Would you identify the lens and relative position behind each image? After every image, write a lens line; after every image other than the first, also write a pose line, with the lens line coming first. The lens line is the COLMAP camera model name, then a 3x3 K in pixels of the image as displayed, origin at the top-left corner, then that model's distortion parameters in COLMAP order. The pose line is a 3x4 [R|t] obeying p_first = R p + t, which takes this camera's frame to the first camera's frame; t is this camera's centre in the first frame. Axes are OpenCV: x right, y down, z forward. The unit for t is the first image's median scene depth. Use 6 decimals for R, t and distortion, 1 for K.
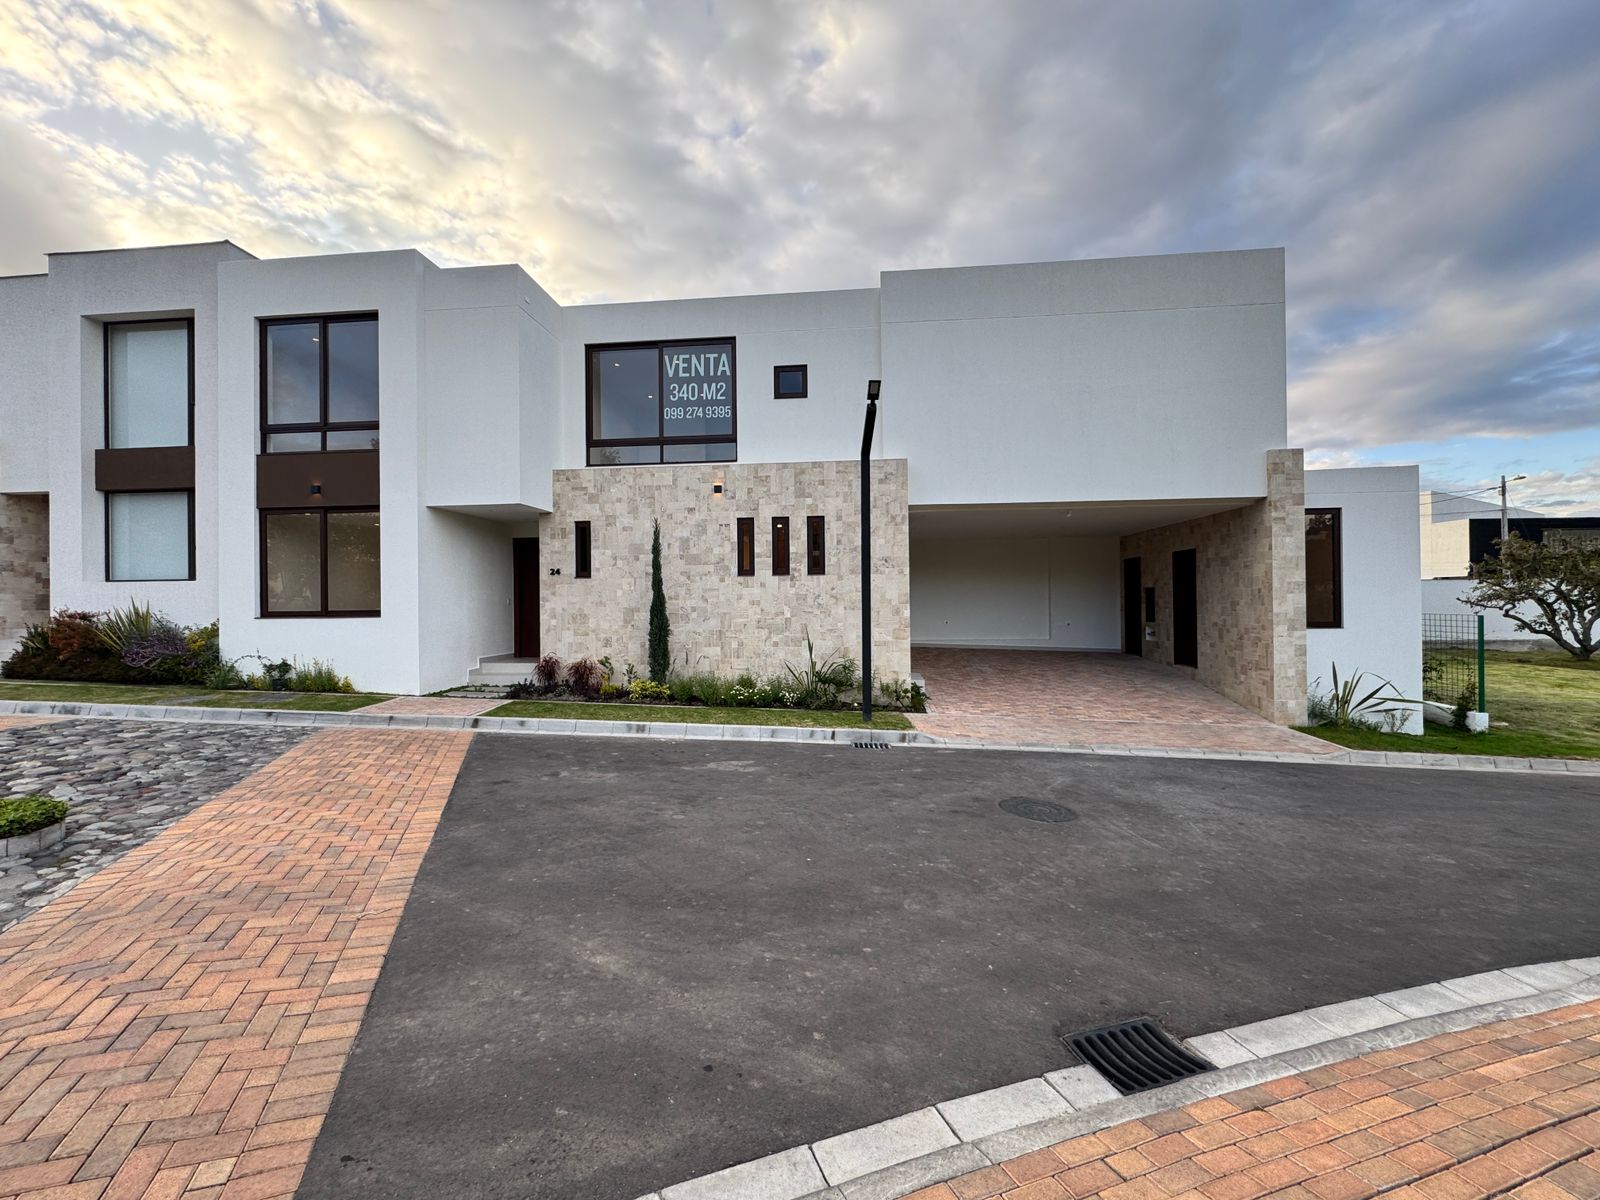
lens RADIAL K [[674.6, 0, 800.0], [0, 674.6, 600.0], [0, 0, 1]] dist [0.000806, 0.000142]
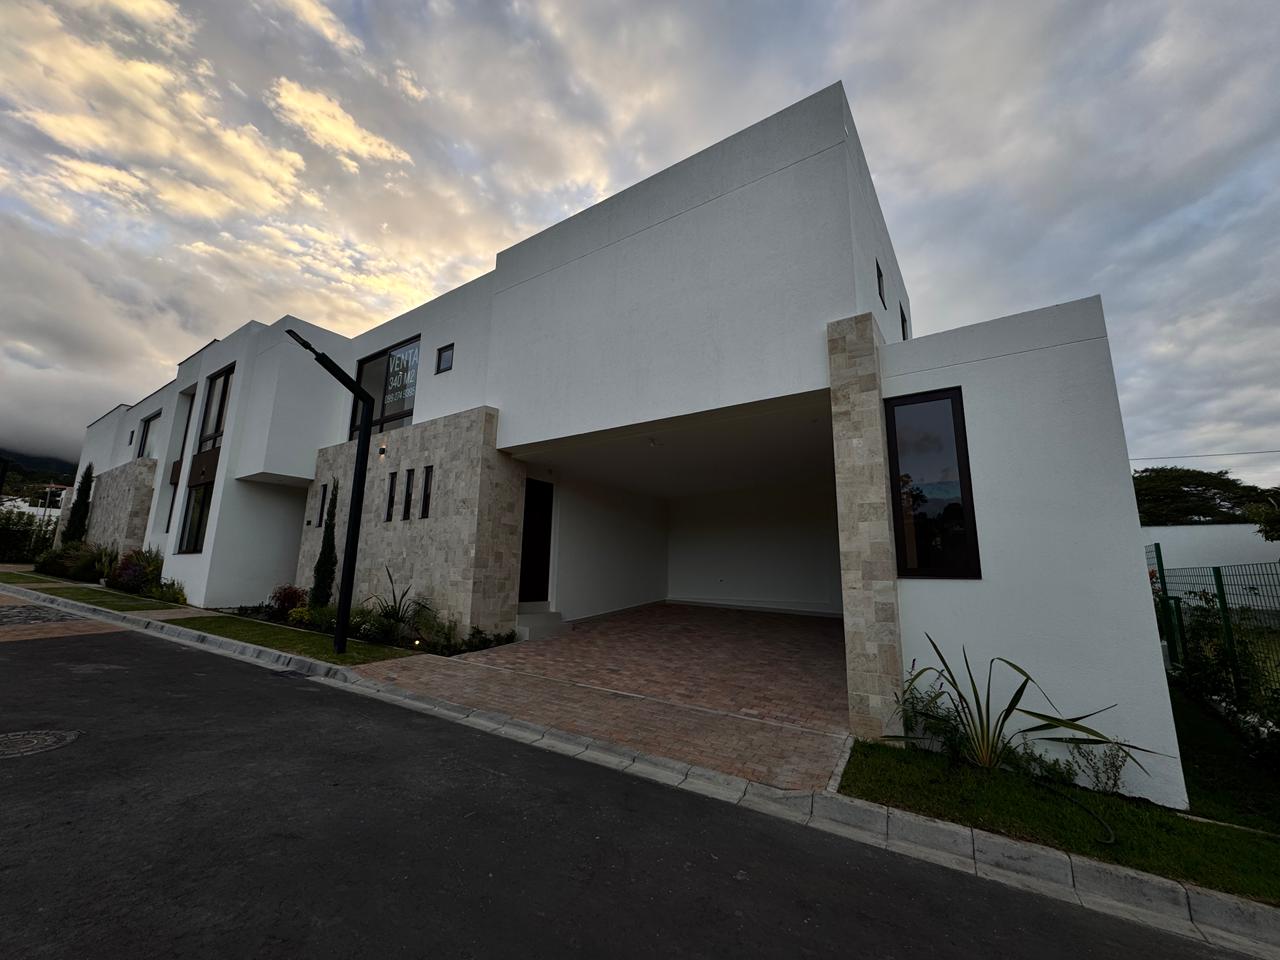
lens RADIAL K [[512.6, 0, 638.6], [0, 512.6, 473.5], [0, 0, 1]] dist [-0.001787, 0.000527]
pose [[0.874145, -0.072045, -0.480291, 0.726581], [-0.019251, 0.983019, -0.182493, 0.036529], [0.485282, 0.168771, 0.857914, 0.430690]]
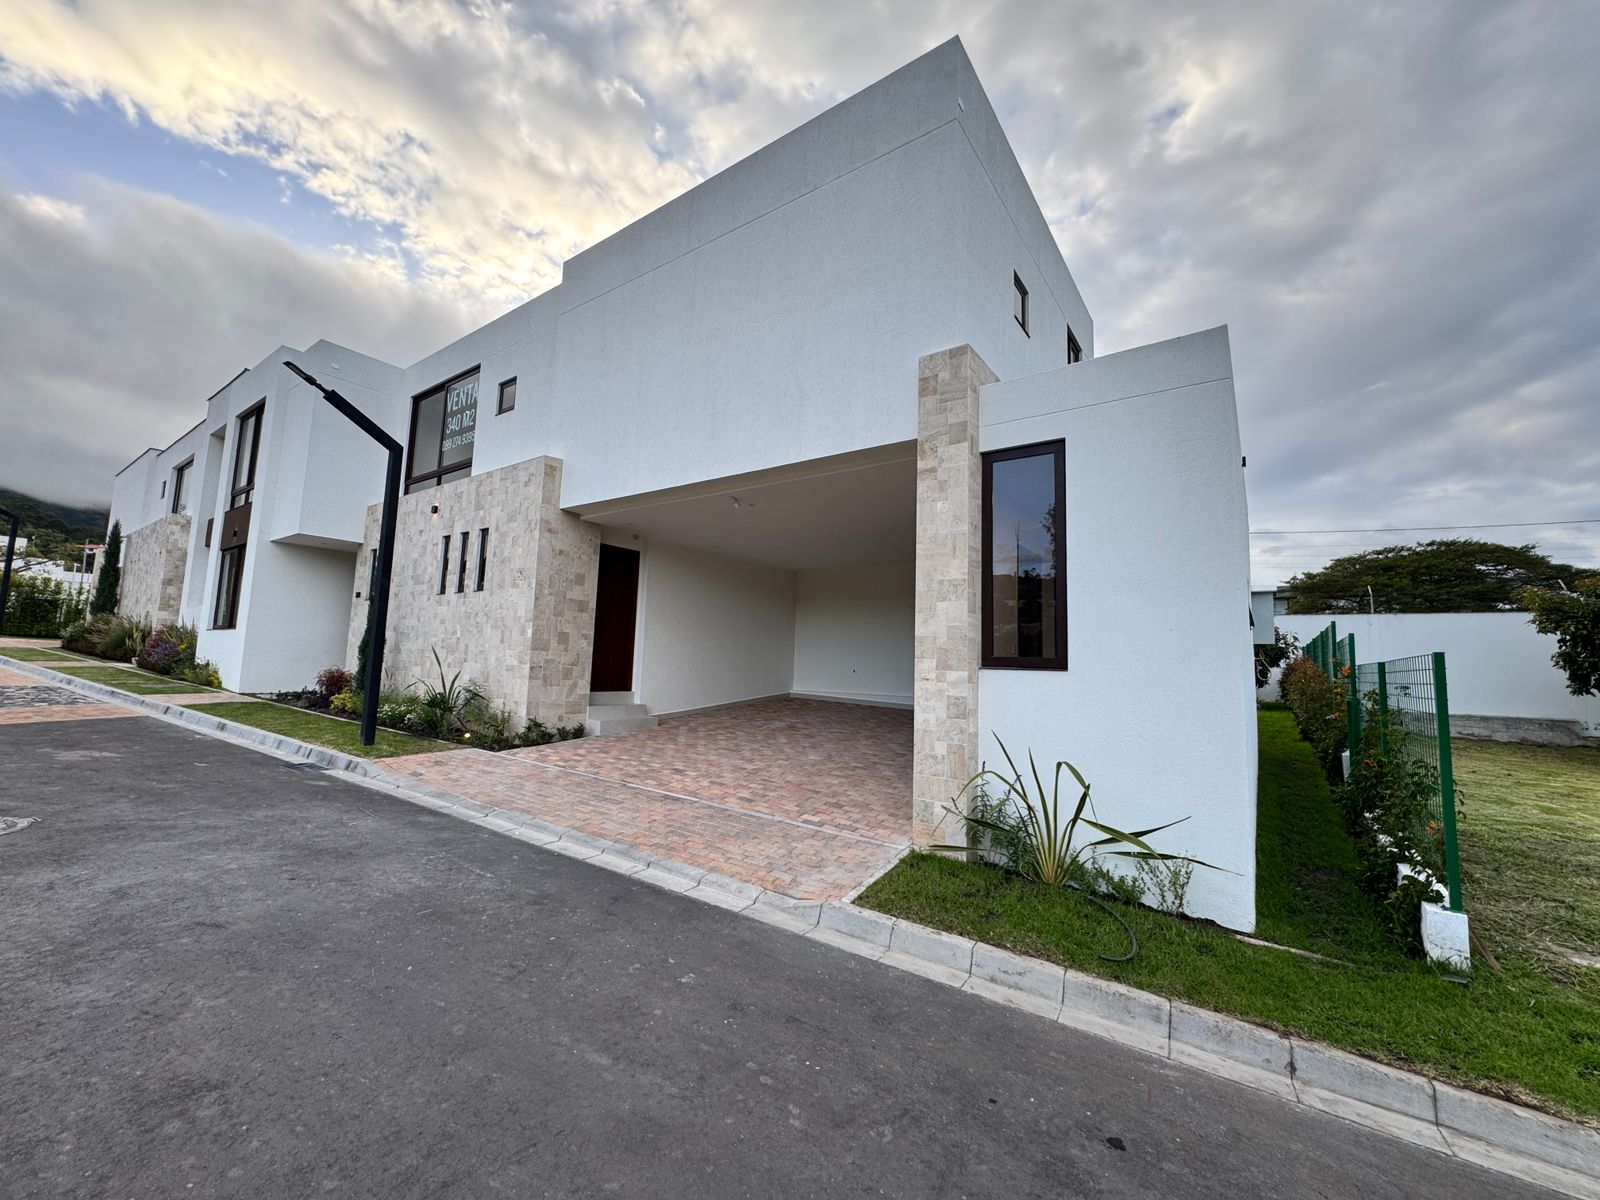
lens RADIAL K [[640.8, 0, 798.2], [0, 640.8, 591.9], [0, 0, 1]] dist [-0.001787, 0.000527]
pose [[0.861439, -0.021001, -0.507427, 0.831445], [-0.035367, 0.994238, -0.101189, 0.036639], [0.506628, 0.105114, 0.855733, 0.462421]]
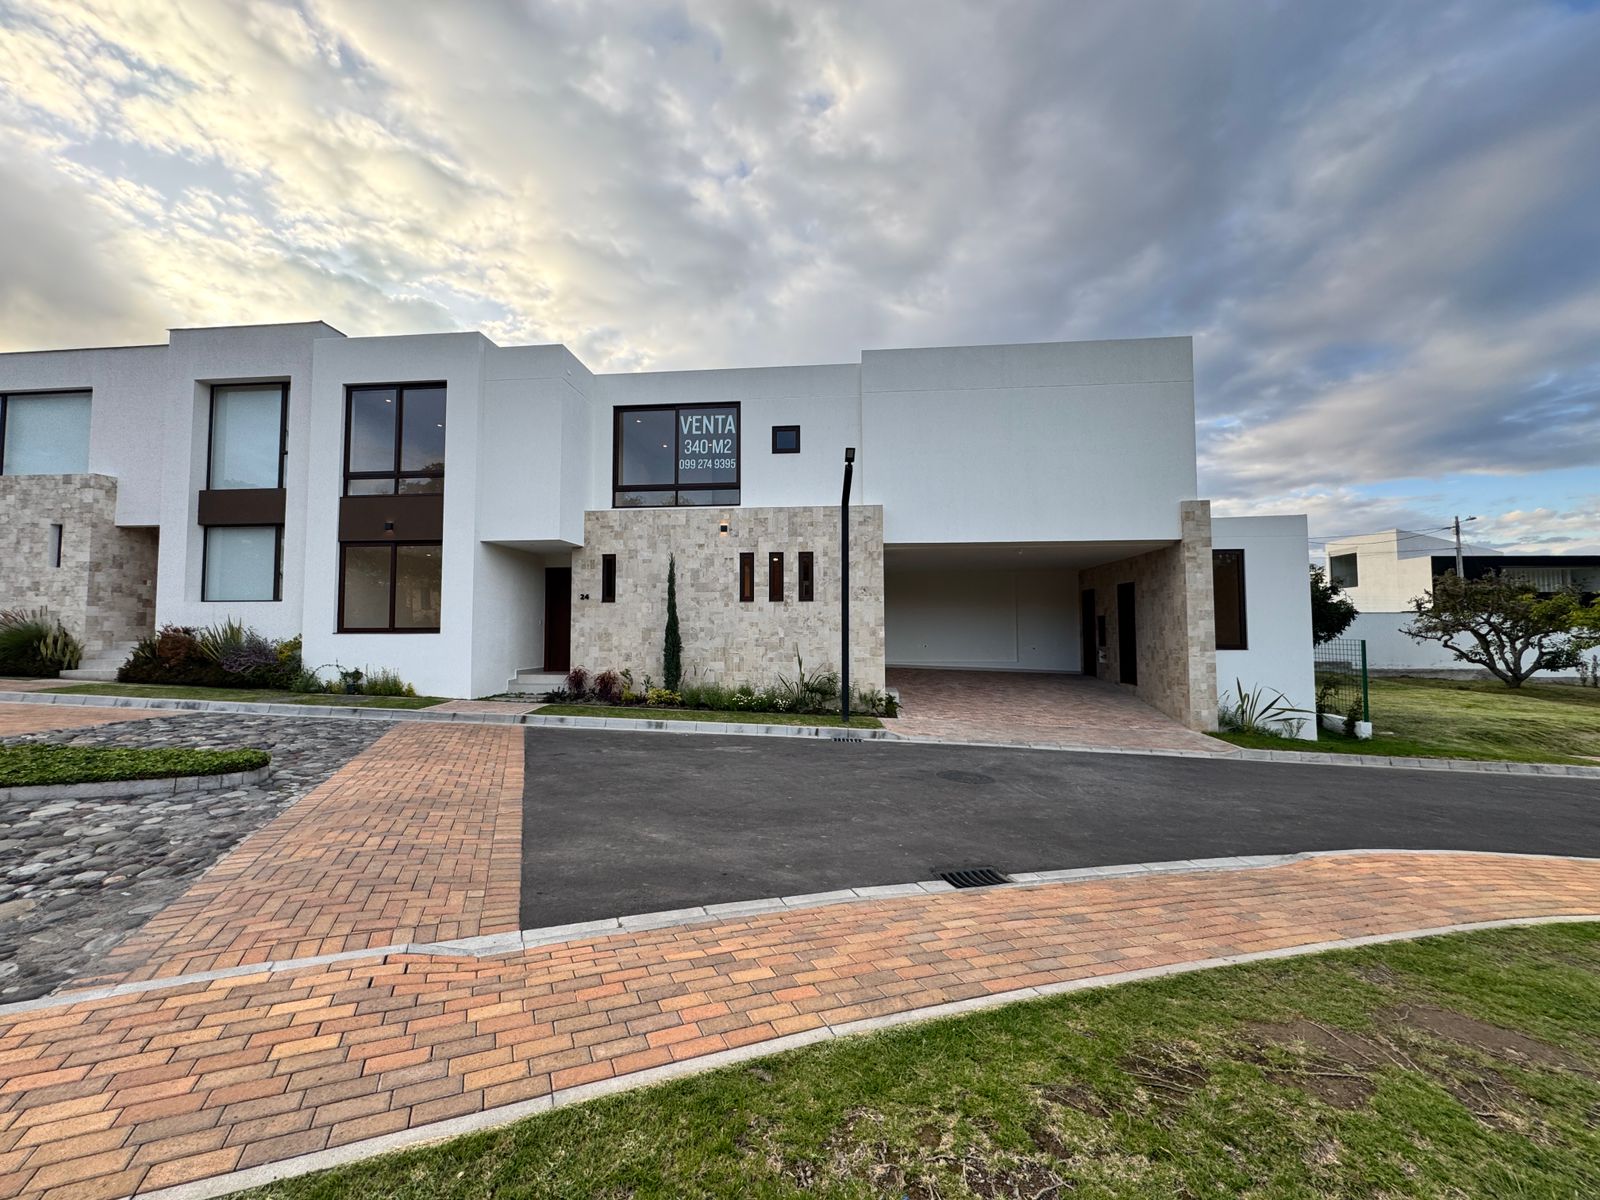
lens RADIAL K [[684.5, 0, 800.2], [0, 684.5, 594.2], [0, 0, 1]] dist [-0.002950, -0.000231]
pose [[0.999958, 0.009138, -0.000643, 0.014355], [-0.009159, 0.998615, -0.051810, 0.012624], [0.000168, 0.051814, 0.998657, -0.198663]]
